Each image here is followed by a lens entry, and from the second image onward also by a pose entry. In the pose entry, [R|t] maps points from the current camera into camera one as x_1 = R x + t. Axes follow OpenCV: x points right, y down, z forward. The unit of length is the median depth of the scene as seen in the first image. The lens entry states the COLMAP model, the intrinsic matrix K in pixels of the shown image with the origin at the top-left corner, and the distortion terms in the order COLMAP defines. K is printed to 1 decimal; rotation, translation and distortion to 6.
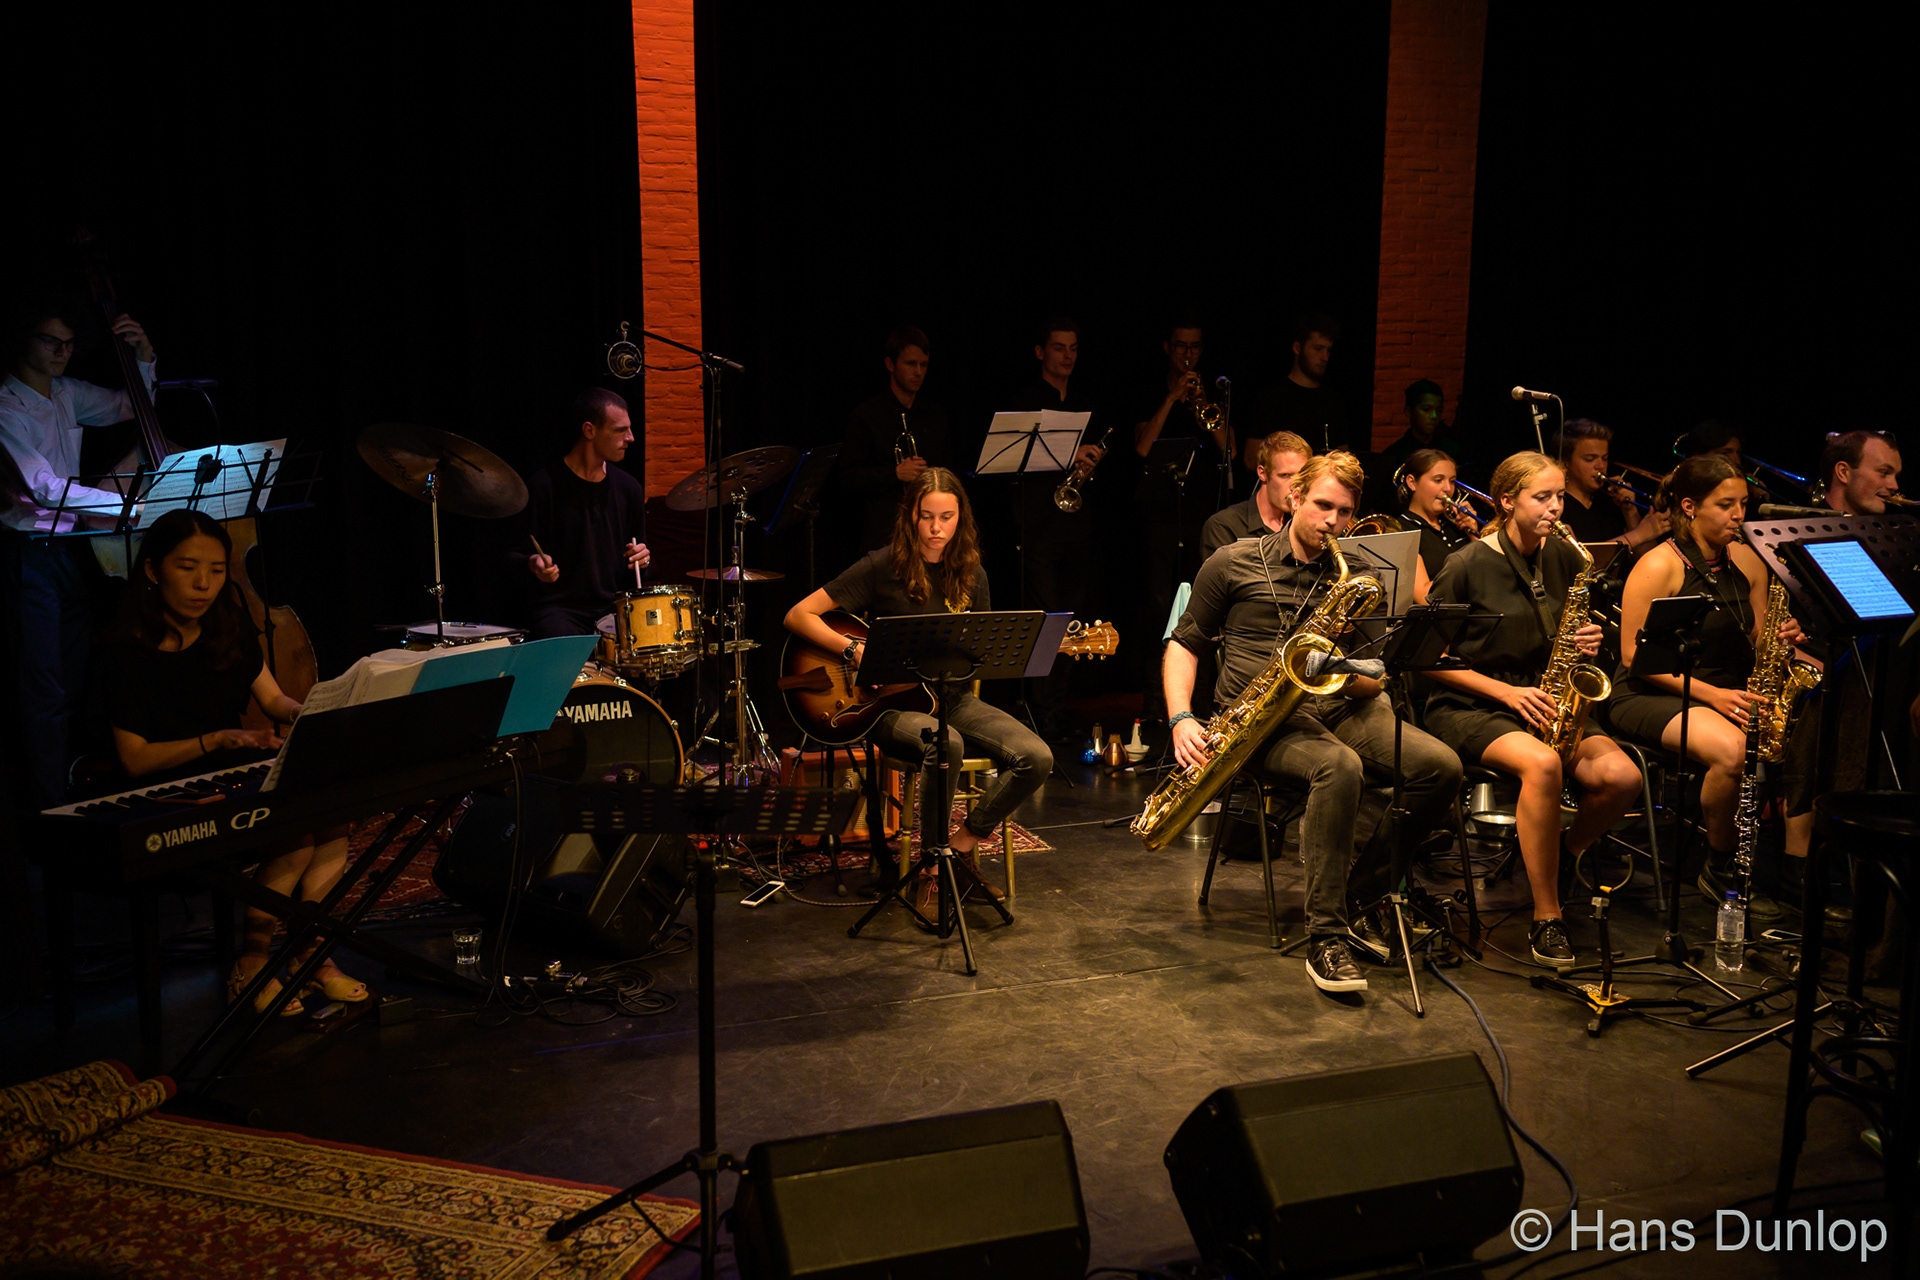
lens RADIAL K [[1850.2, 0, 960.2], [0, 1850.2, 638.9], [0, 0, 1]] dist [0.109839, -0.092907]
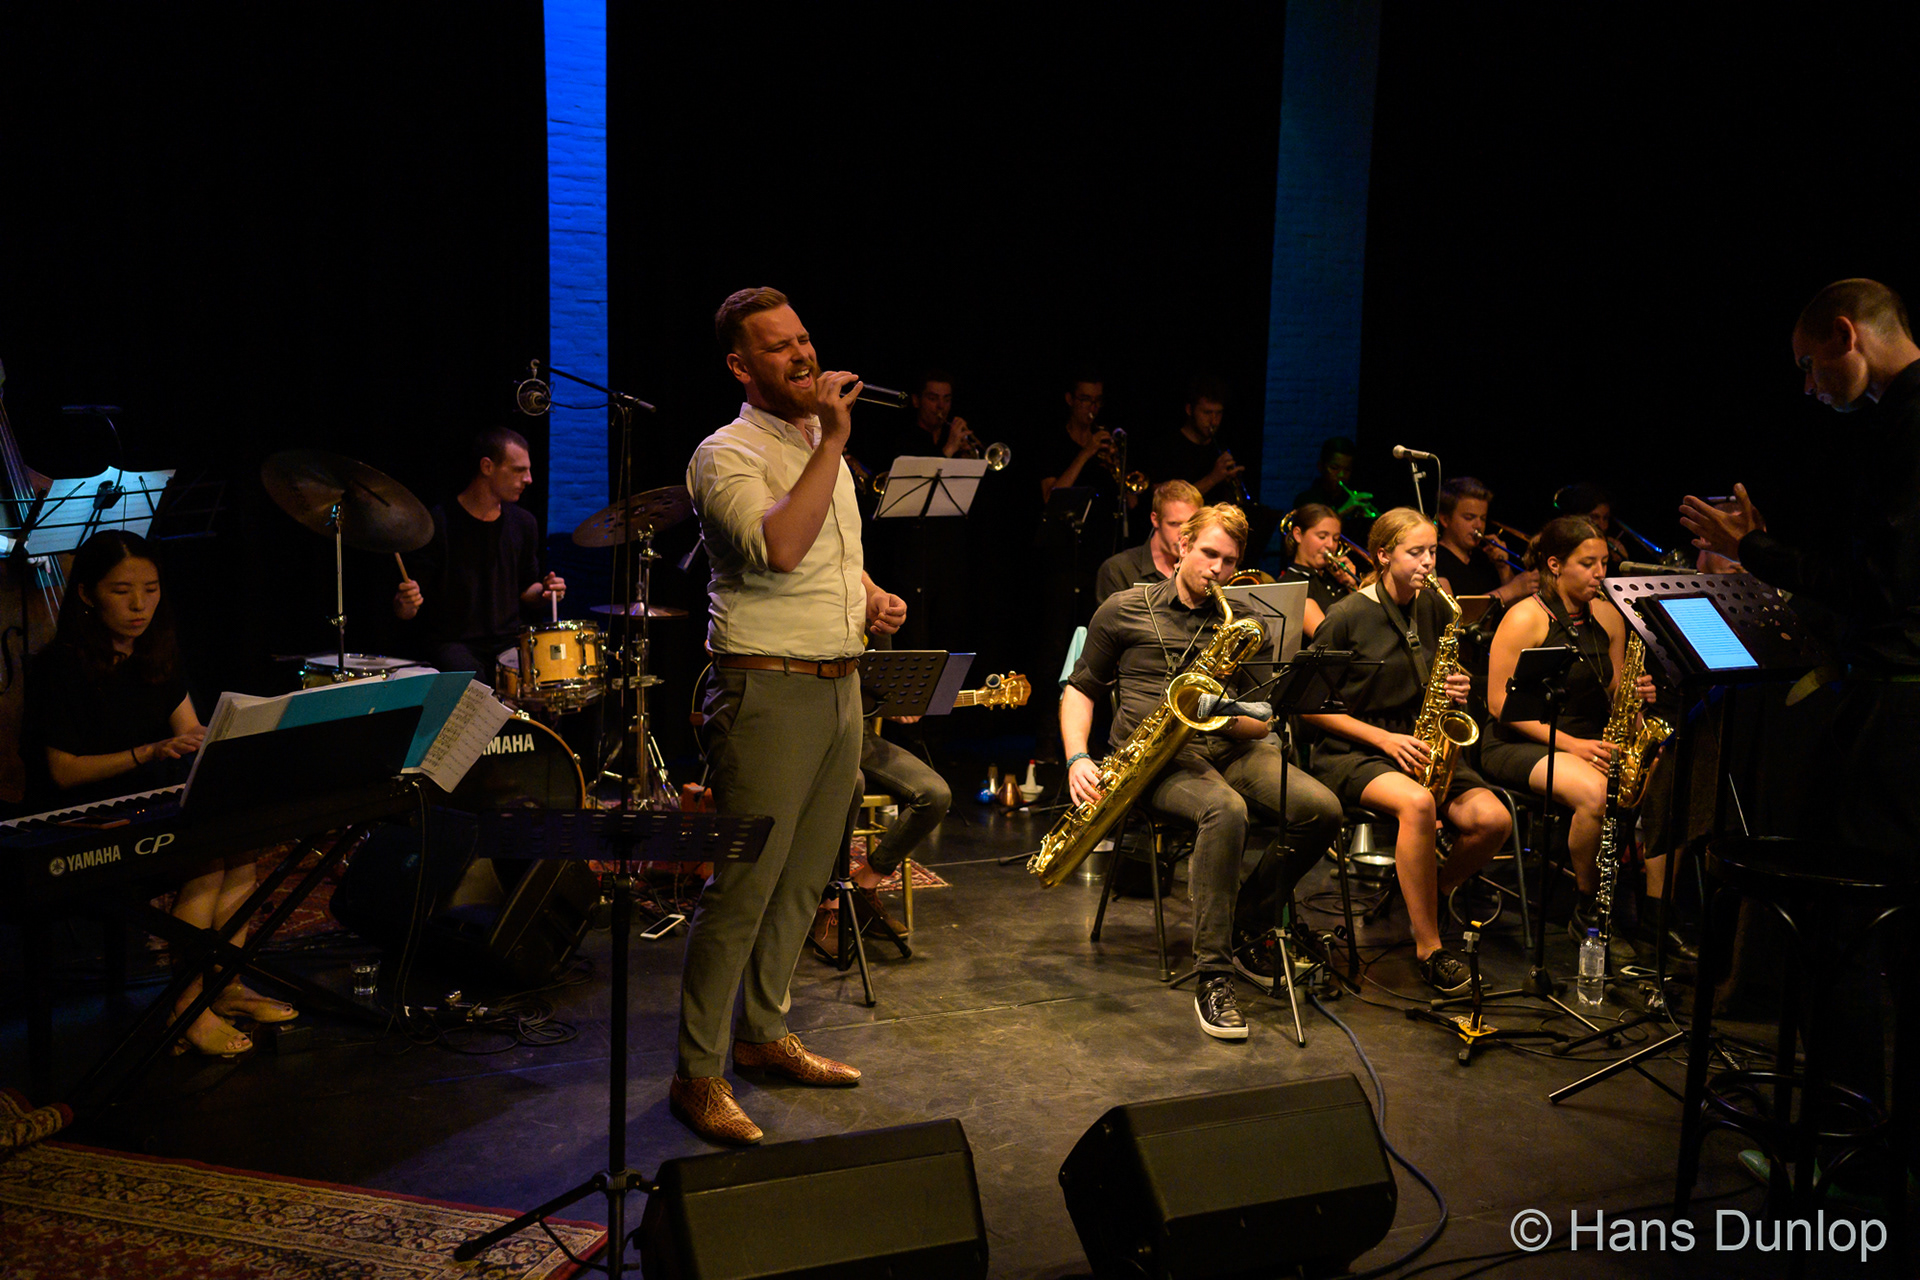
lens RADIAL K [[1850.2, 0, 971.7], [0, 1850.2, 635.3], [0, 0, 1]] dist [0.108954, -0.091004]
pose [[0.997719, 0.017286, 0.065252, -0.008706], [-0.015557, 0.999517, -0.026913, 0.003898], [-0.065685, 0.025837, 0.997506, -0.029217]]
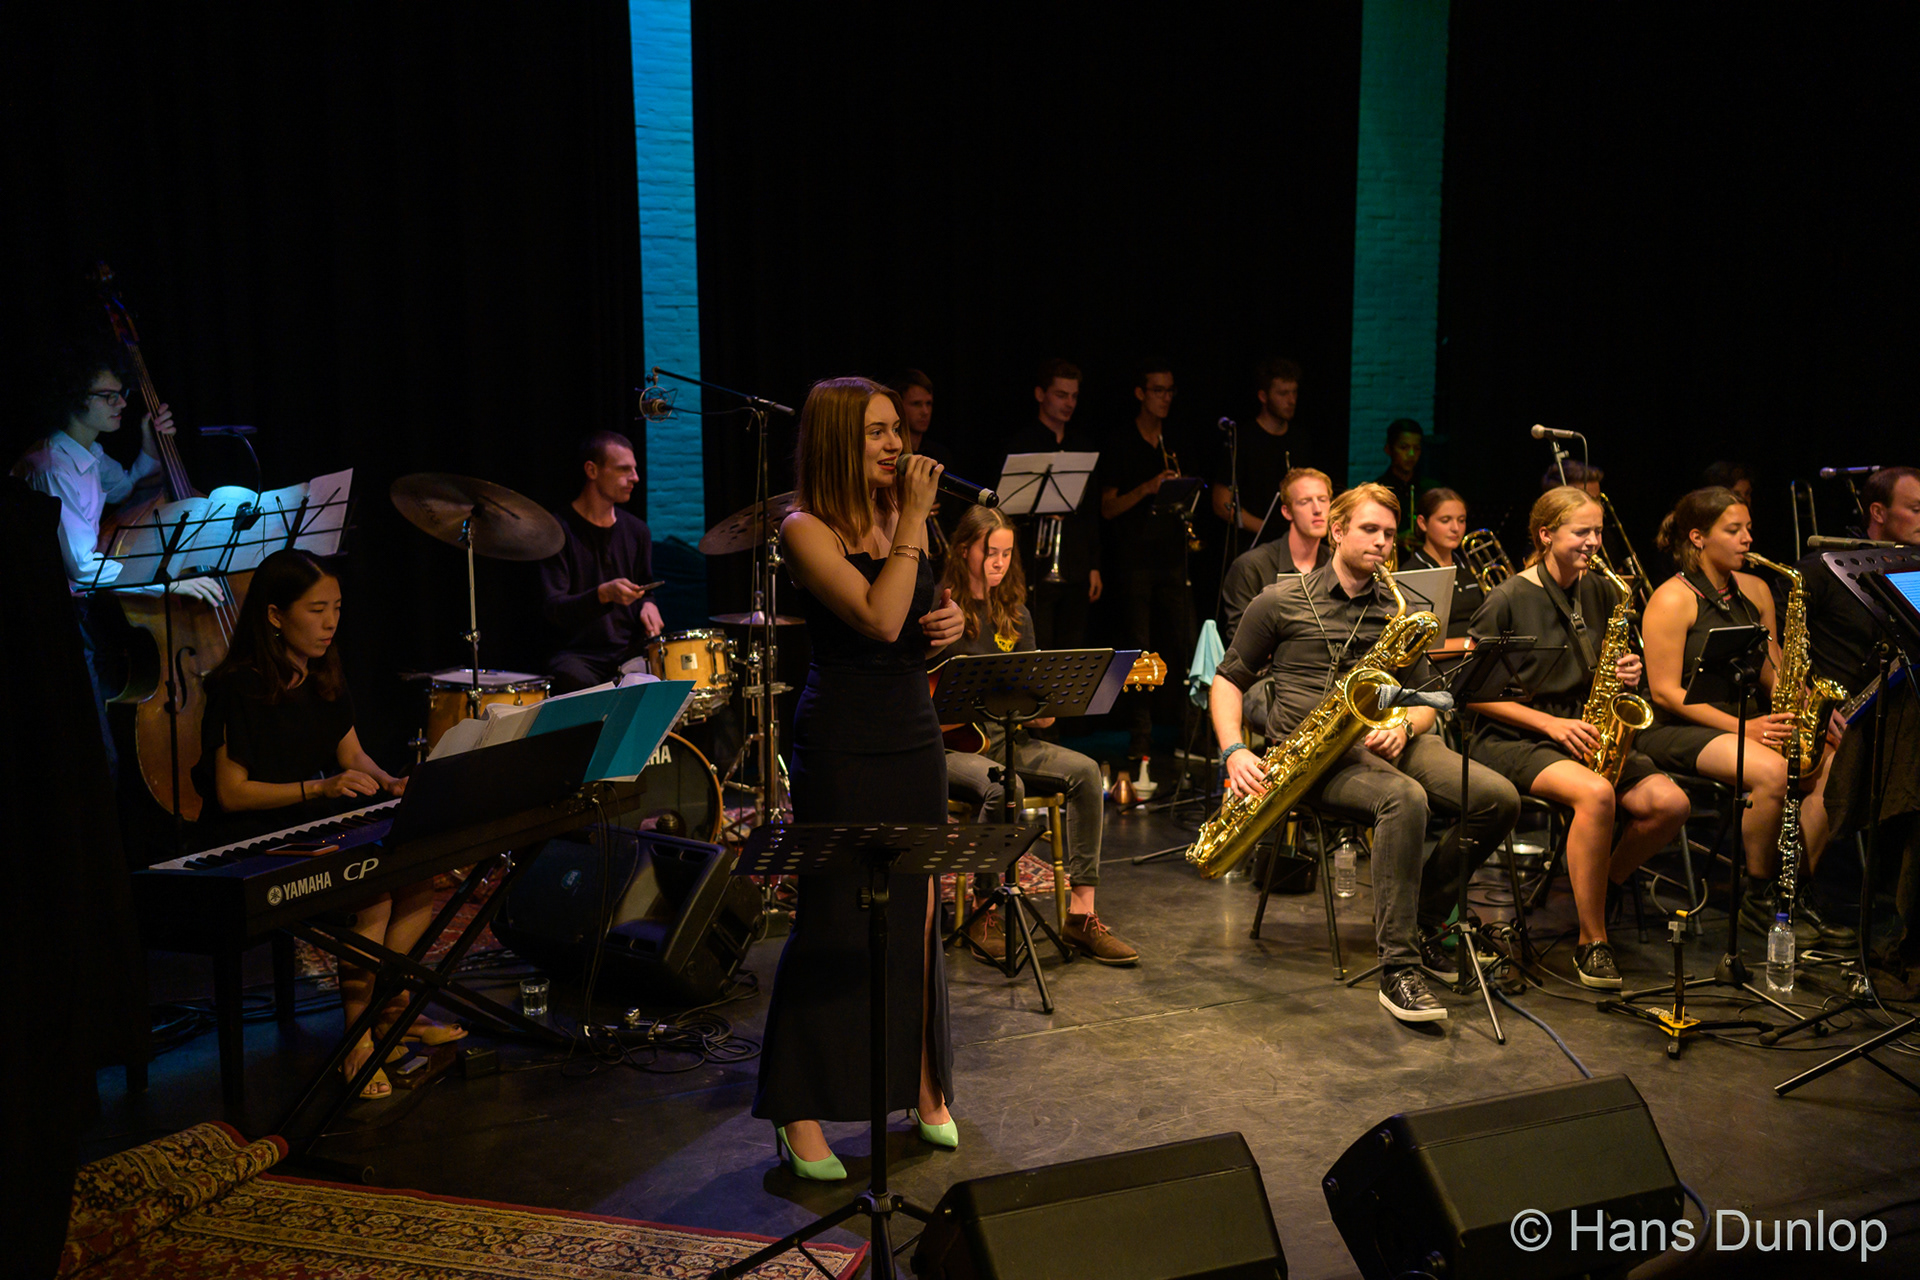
lens RADIAL K [[1850.2, 0, 960.2], [0, 1850.2, 638.9], [0, 0, 1]] dist [0.109839, -0.092907]
pose [[0.998015, -0.013056, 0.061608, -0.103517], [0.014525, 0.999619, -0.023459, 0.002128], [-0.061279, 0.024308, 0.997825, -0.001886]]
